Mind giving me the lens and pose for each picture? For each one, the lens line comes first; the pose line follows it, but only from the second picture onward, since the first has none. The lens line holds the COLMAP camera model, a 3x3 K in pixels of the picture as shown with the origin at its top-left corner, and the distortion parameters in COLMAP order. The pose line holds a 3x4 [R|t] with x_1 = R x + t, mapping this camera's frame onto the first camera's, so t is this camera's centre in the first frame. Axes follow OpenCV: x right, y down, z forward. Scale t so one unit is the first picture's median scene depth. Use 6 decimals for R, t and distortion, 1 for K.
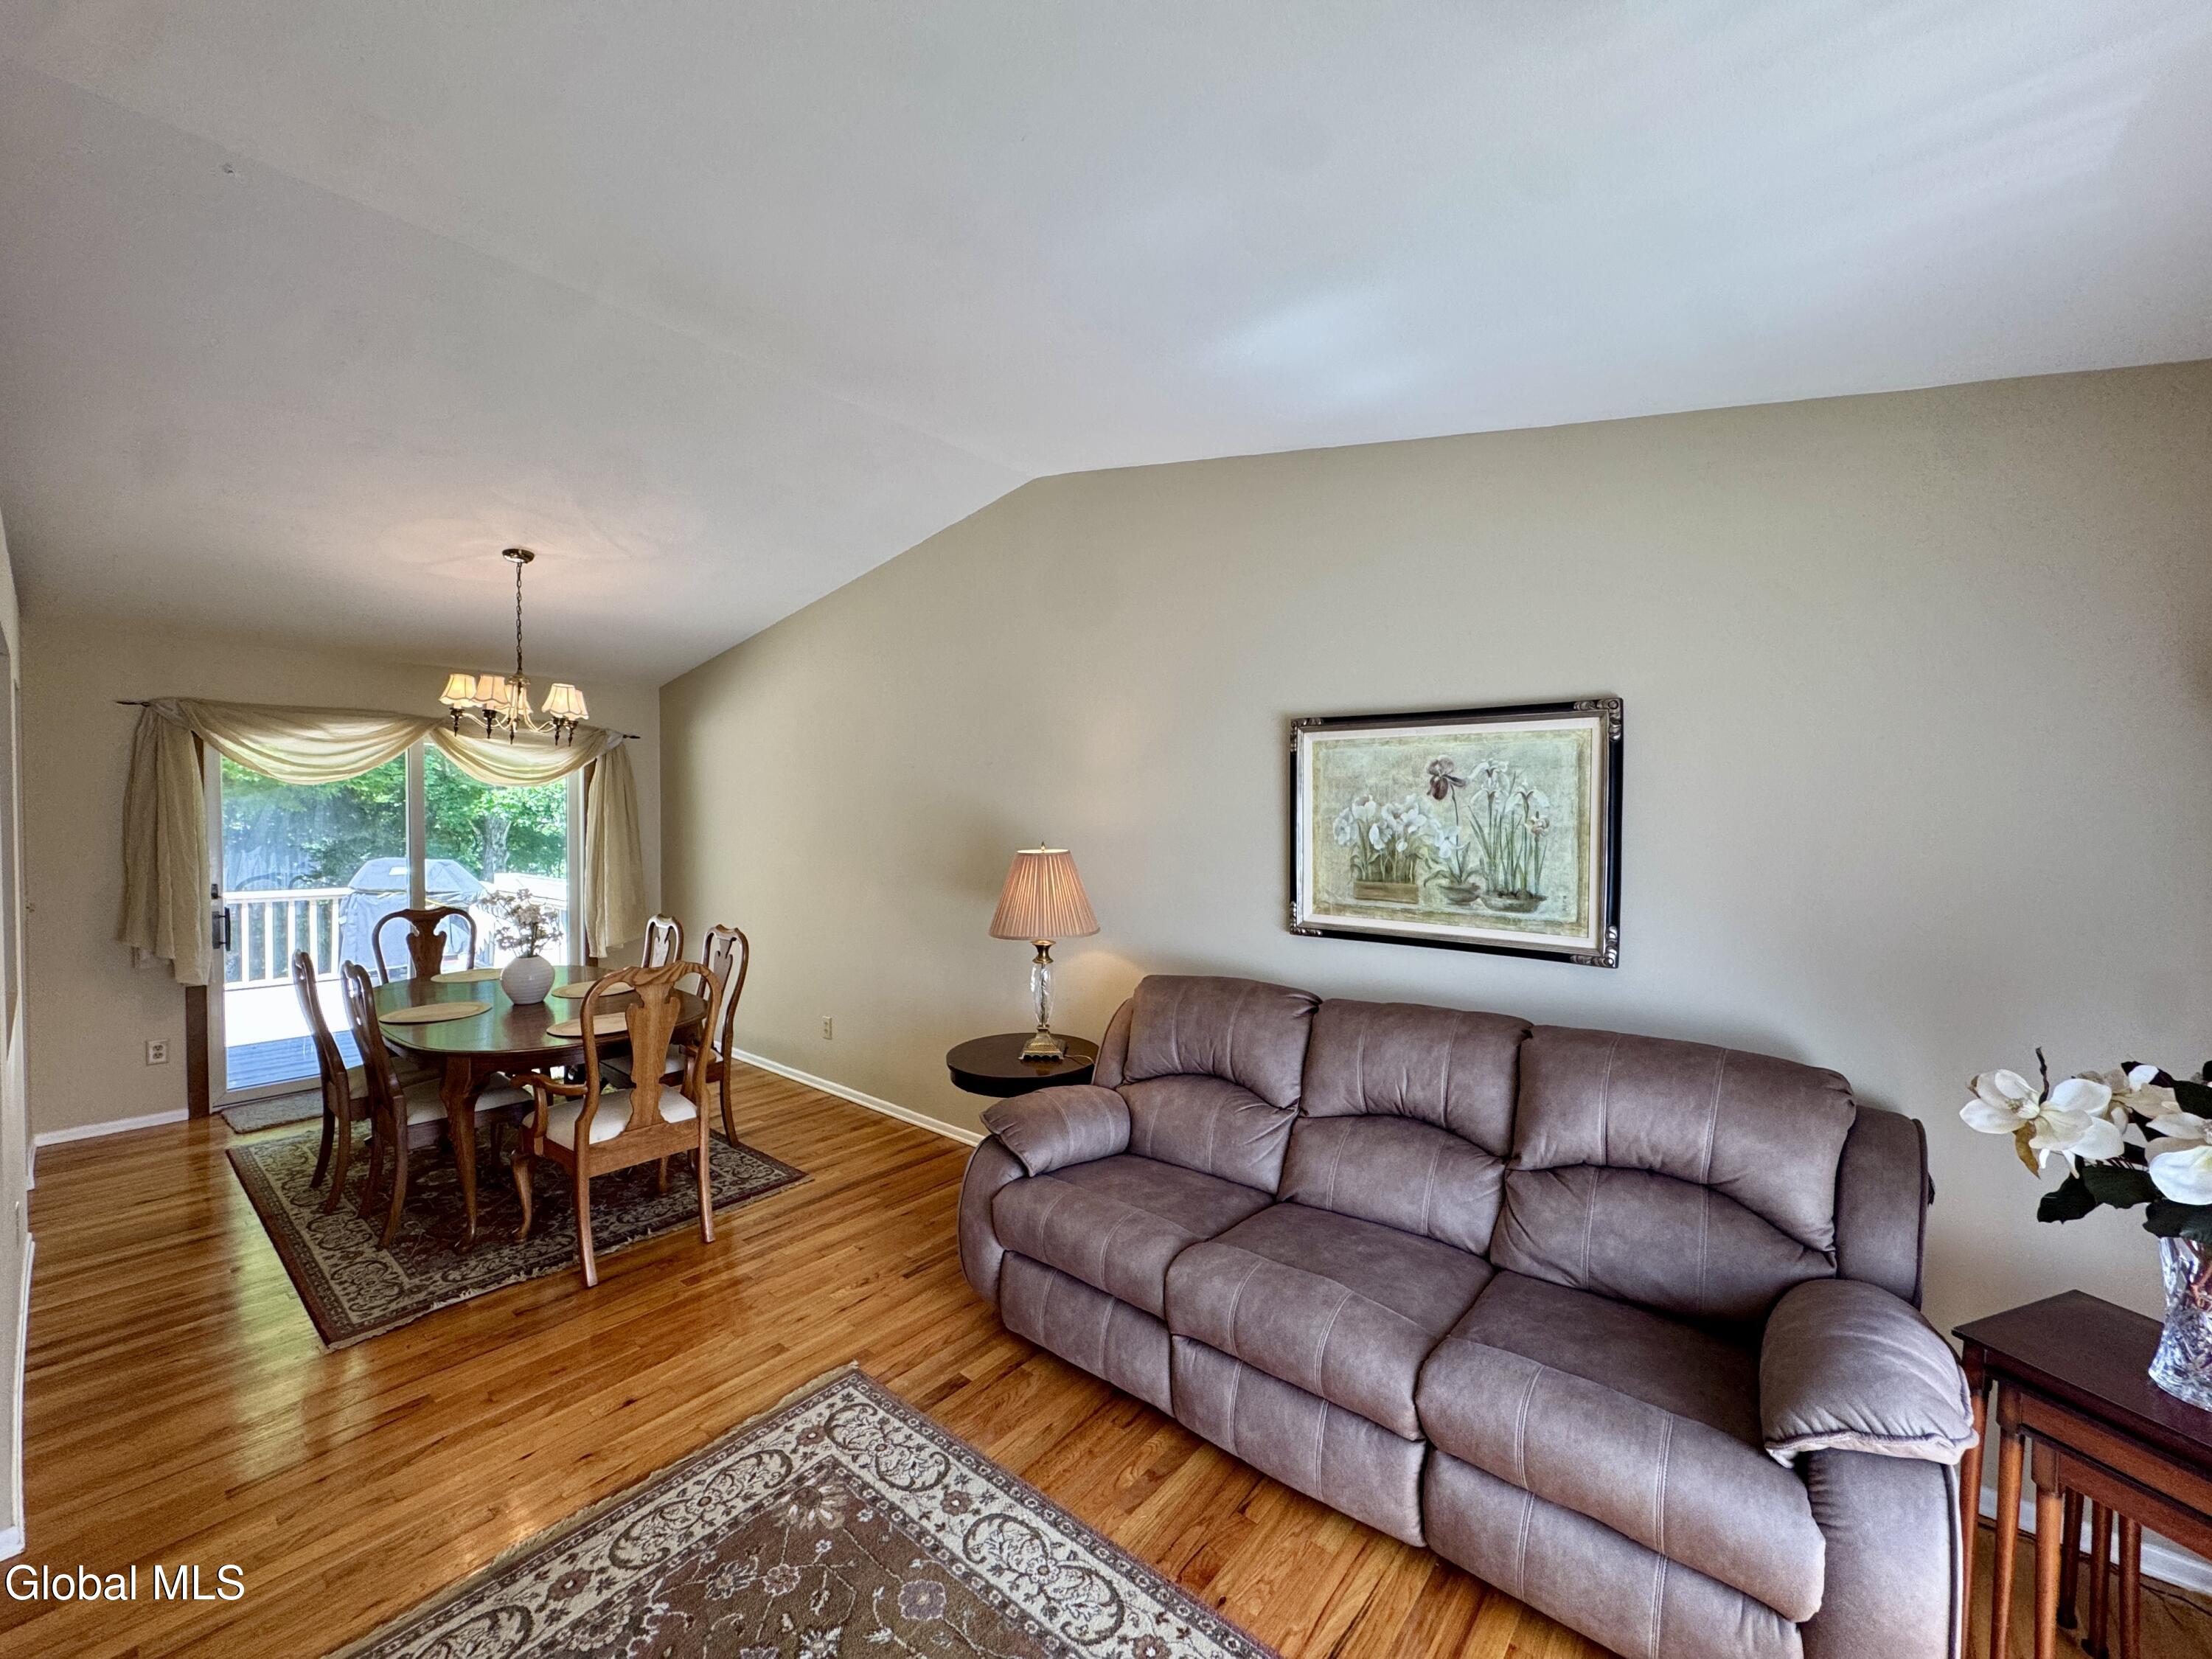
lens RADIAL K [[878.9, 0, 1102.8], [0, 878.9, 829.0], [0, 0, 1]] dist [-0.004042, 0.000494]
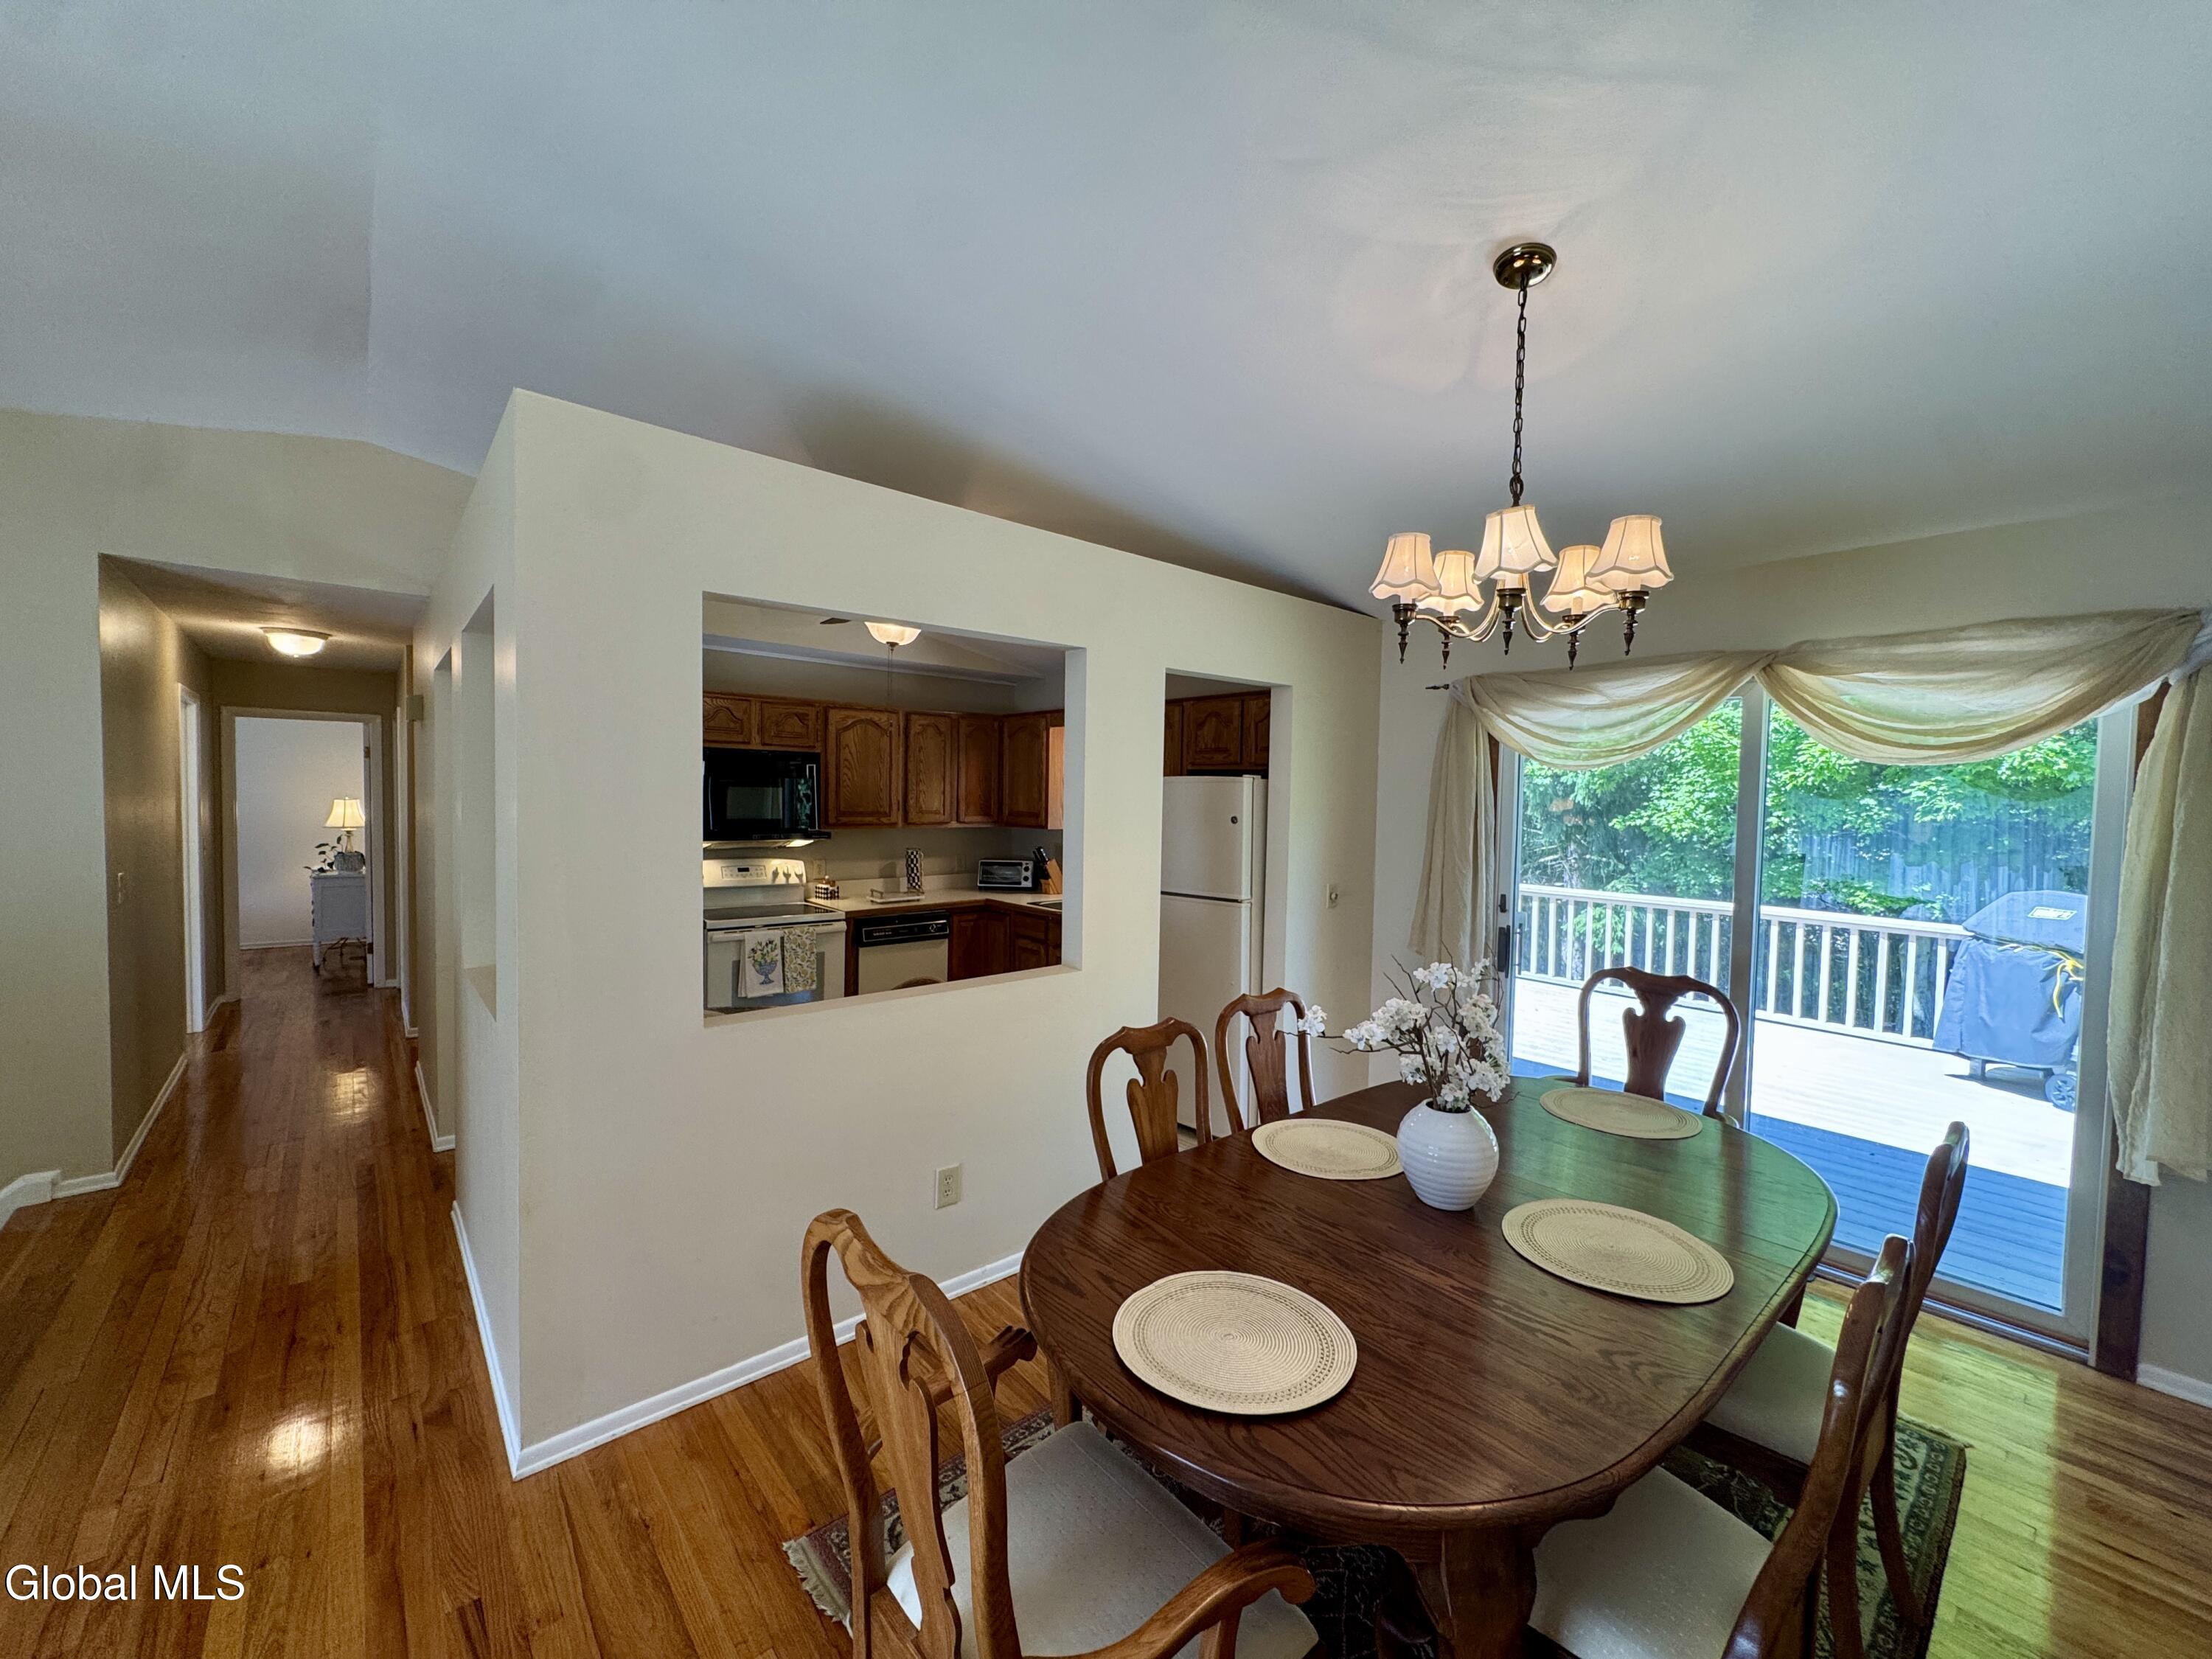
lens RADIAL K [[878.9, 0, 1104.5], [0, 878.9, 829.2], [0, 0, 1]] dist [-0.004042, 0.000494]
pose [[-0.162770, 0.028441, -0.986254, -0.208079], [-0.039010, 0.998617, 0.035236, -0.020921], [0.985893, 0.044209, -0.161436, 1.188639]]
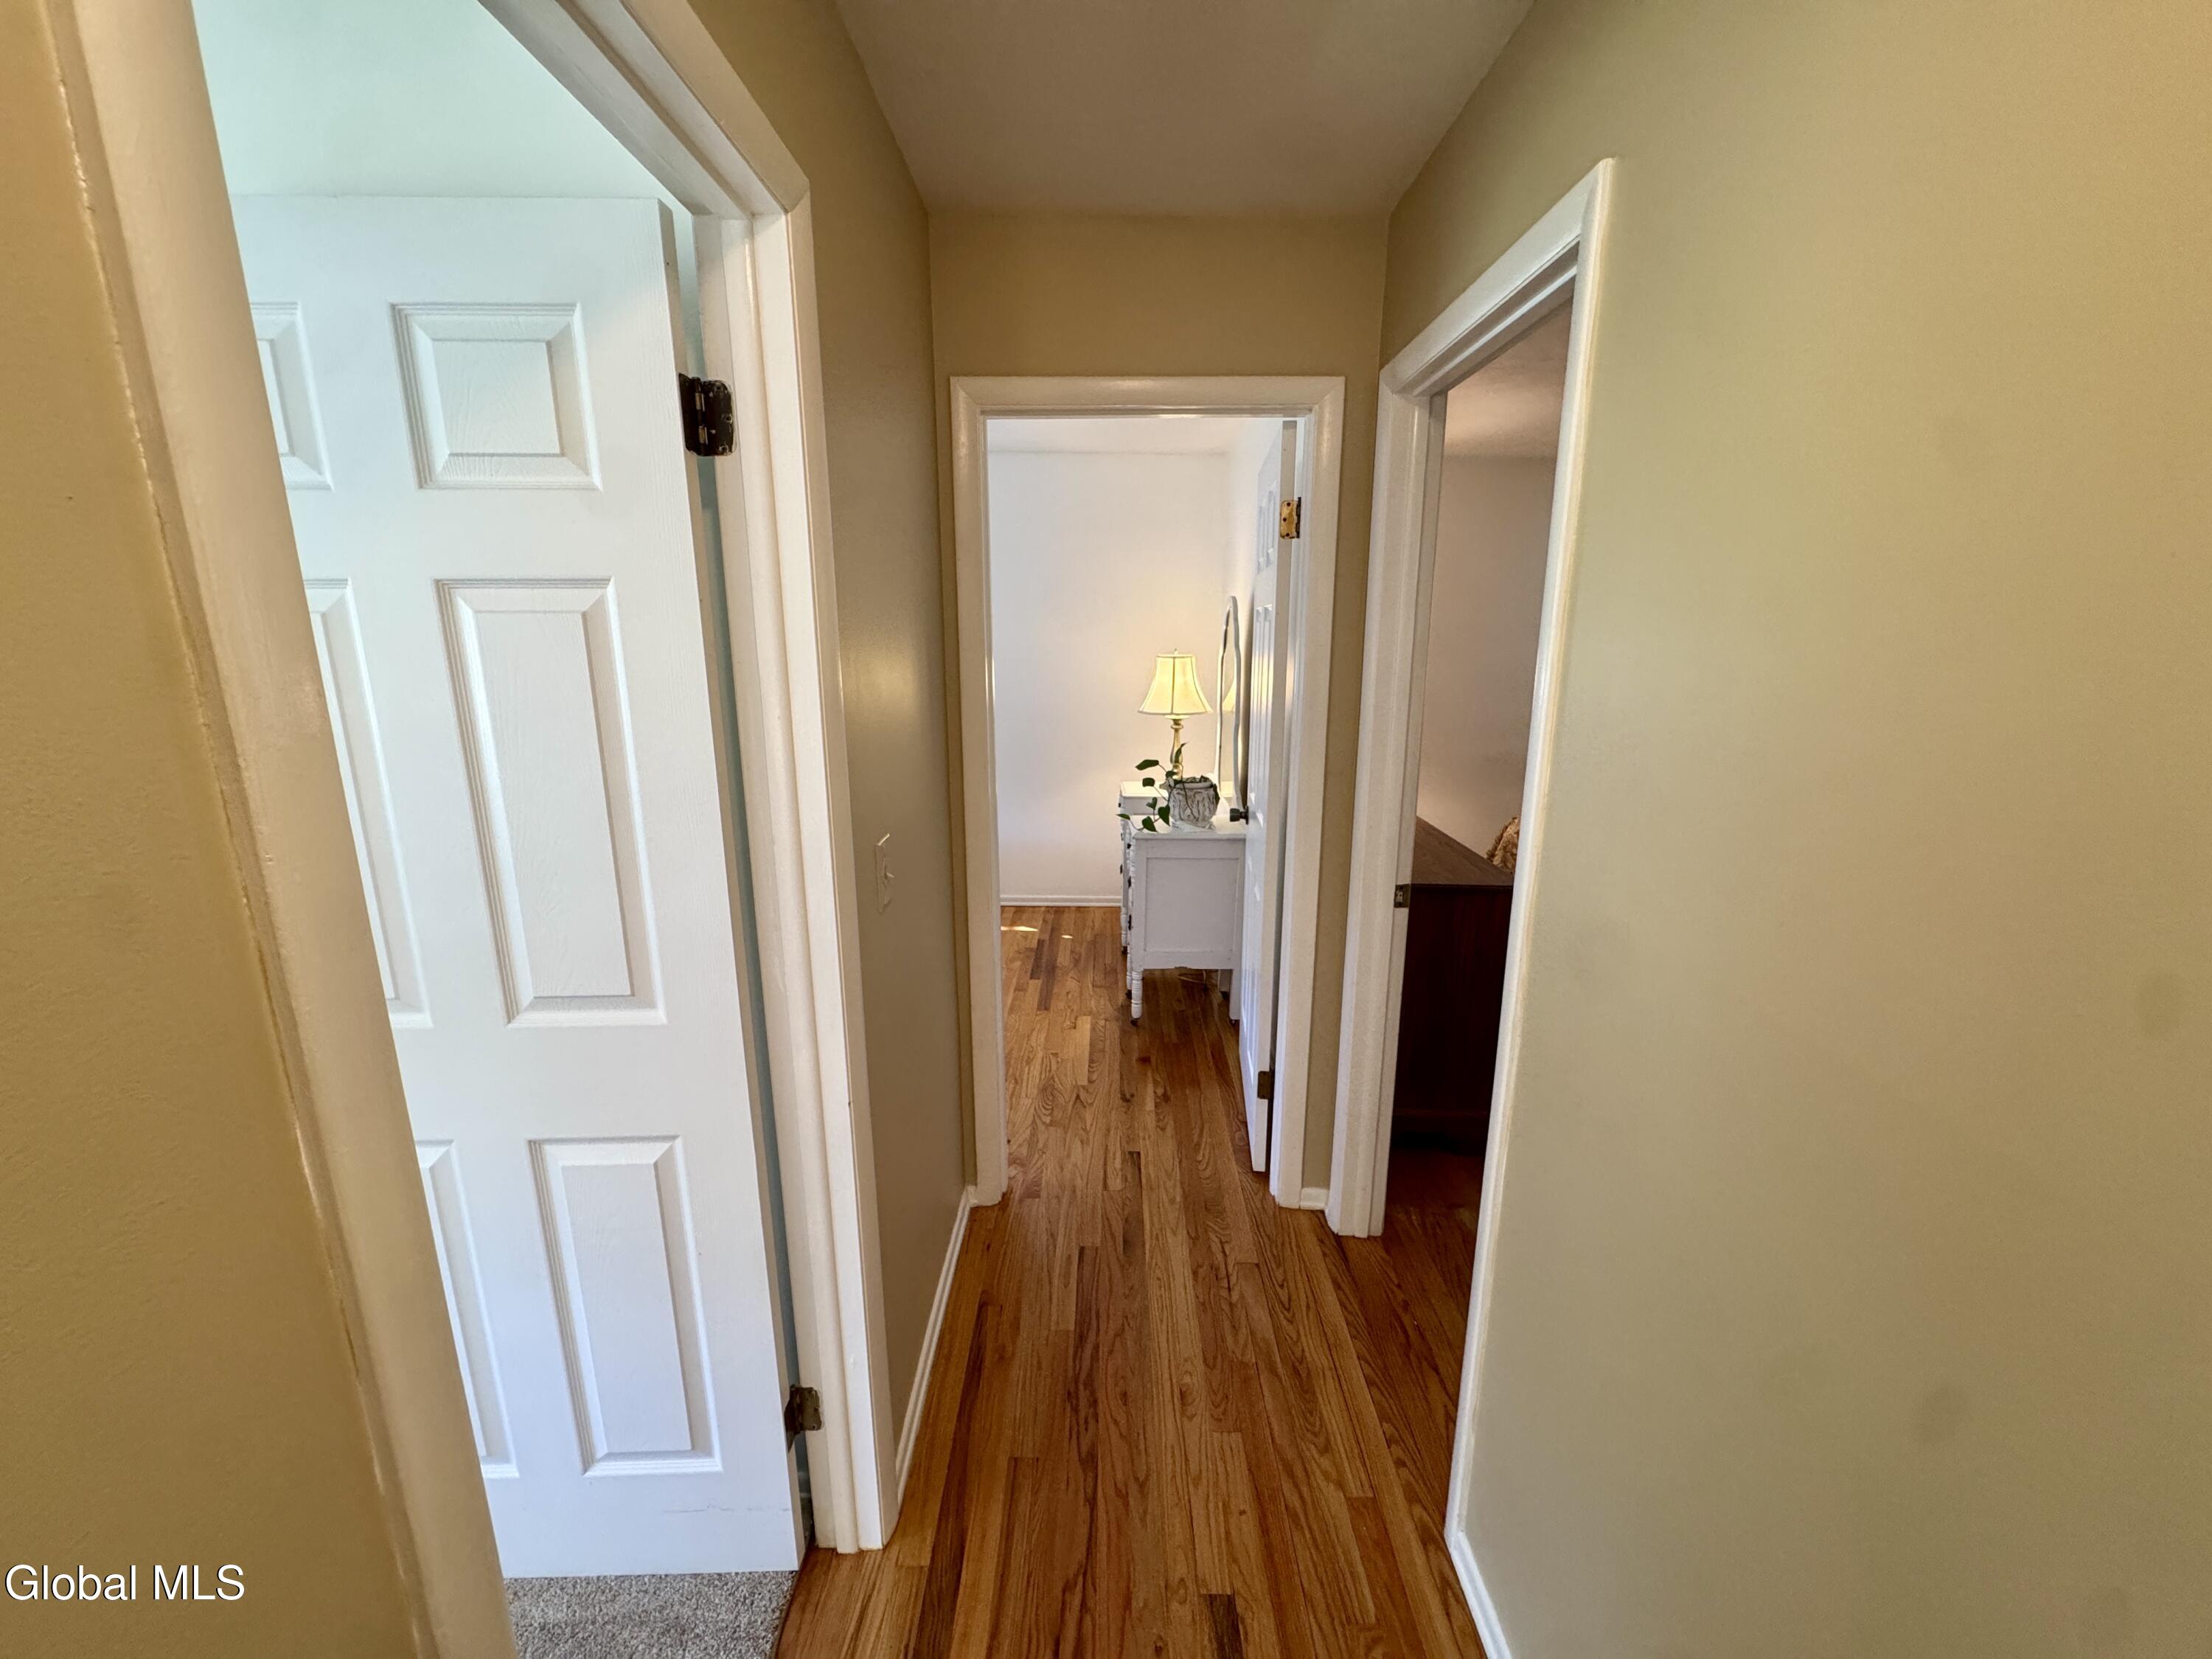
lens RADIAL K [[878.9, 0, 1110.9], [0, 878.9, 827.8], [0, 0, 1]] dist [-0.004042, 0.000494]
pose [[-0.765208, 0.137559, -0.628915, -1.585224], [-0.017718, 0.972035, 0.234165, 0.016497], [0.643539, 0.190328, -0.741372, -0.635896]]
